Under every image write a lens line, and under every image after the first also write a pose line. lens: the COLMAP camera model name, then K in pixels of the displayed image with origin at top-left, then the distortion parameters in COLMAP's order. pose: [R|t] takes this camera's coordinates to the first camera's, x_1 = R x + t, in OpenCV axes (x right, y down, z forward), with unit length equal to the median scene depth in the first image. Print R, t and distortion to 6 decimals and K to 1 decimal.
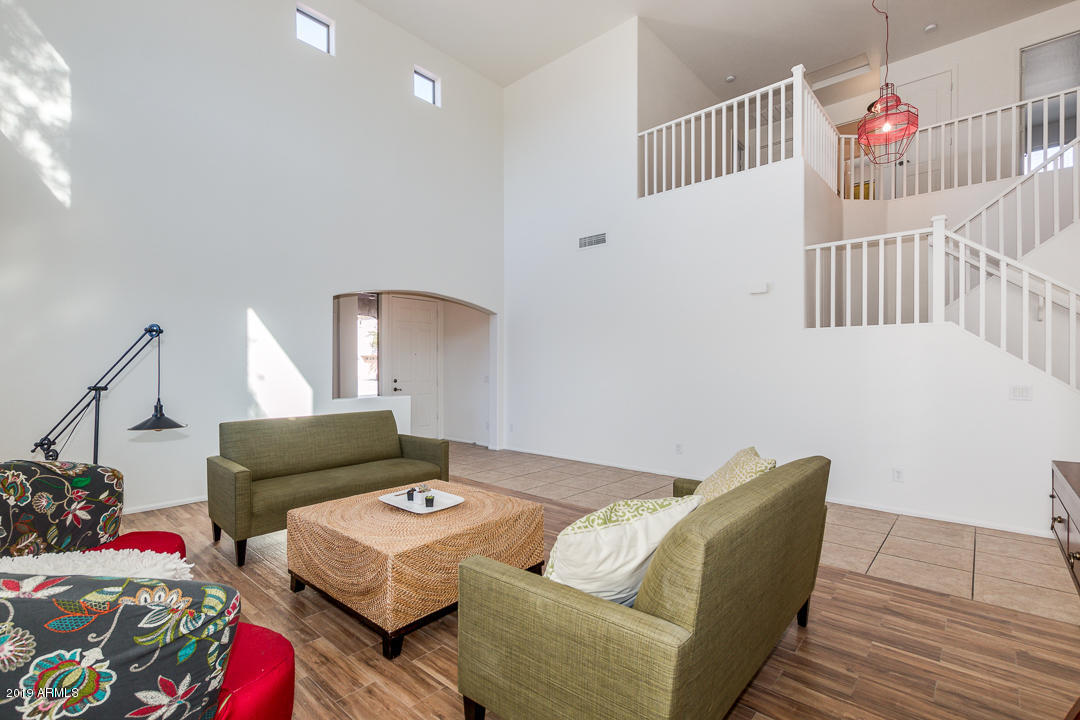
lens RADIAL K [[495.6, 0, 538.2], [0, 495.6, 371.4], [0, 0, 1]] dist [-0.000631, -0.000201]
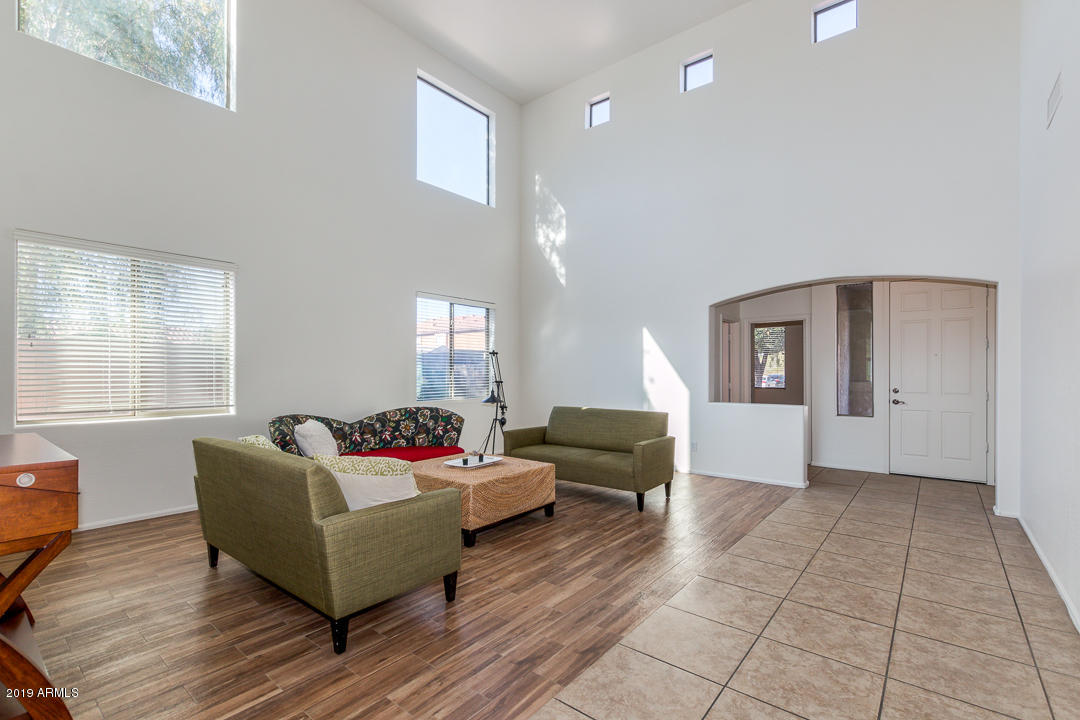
lens RADIAL K [[489.0, 0, 534.8], [0, 489.0, 369.9], [0, 0, 1]] dist [0.001994, -0.000538]
pose [[0.053599, -0.002234, -0.998560, 0.907278], [-0.012615, 0.999916, -0.002914, -0.008364], [0.998483, 0.012753, 0.053566, 0.809184]]
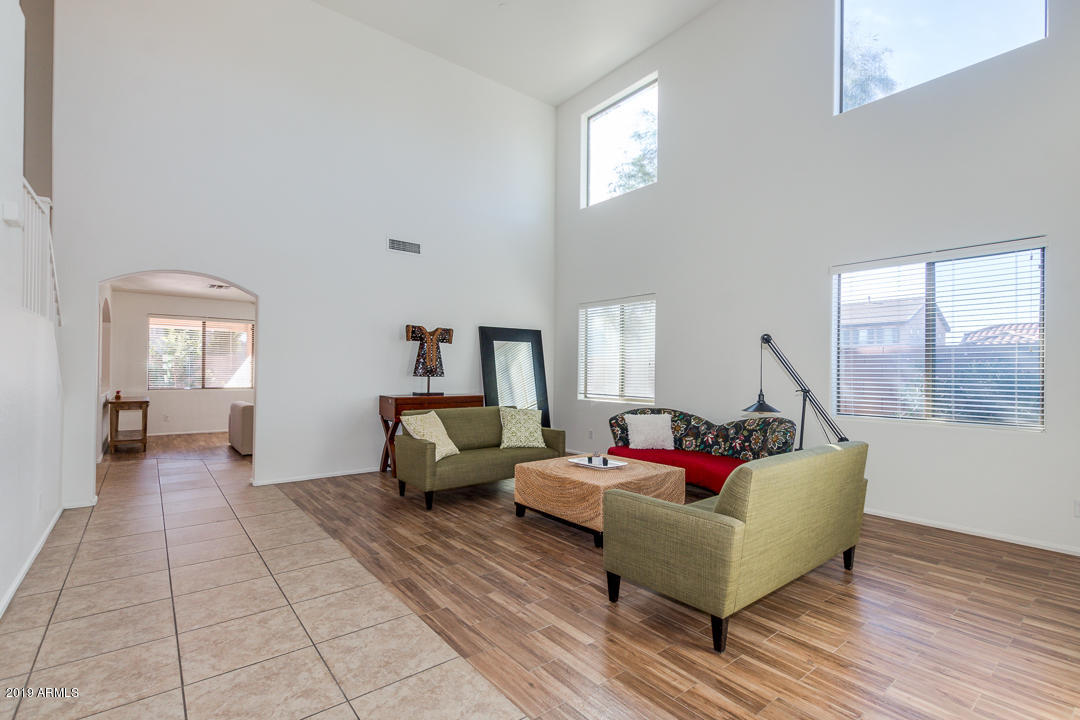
lens RADIAL K [[495.6, 0, 538.2], [0, 495.6, 371.4], [0, 0, 1]] dist [-0.000631, -0.000201]
pose [[-0.987268, -0.006351, 0.158938, -0.222283], [-0.004795, 0.999937, 0.010169, -0.018496], [-0.158992, 0.009278, -0.987236, 1.829384]]
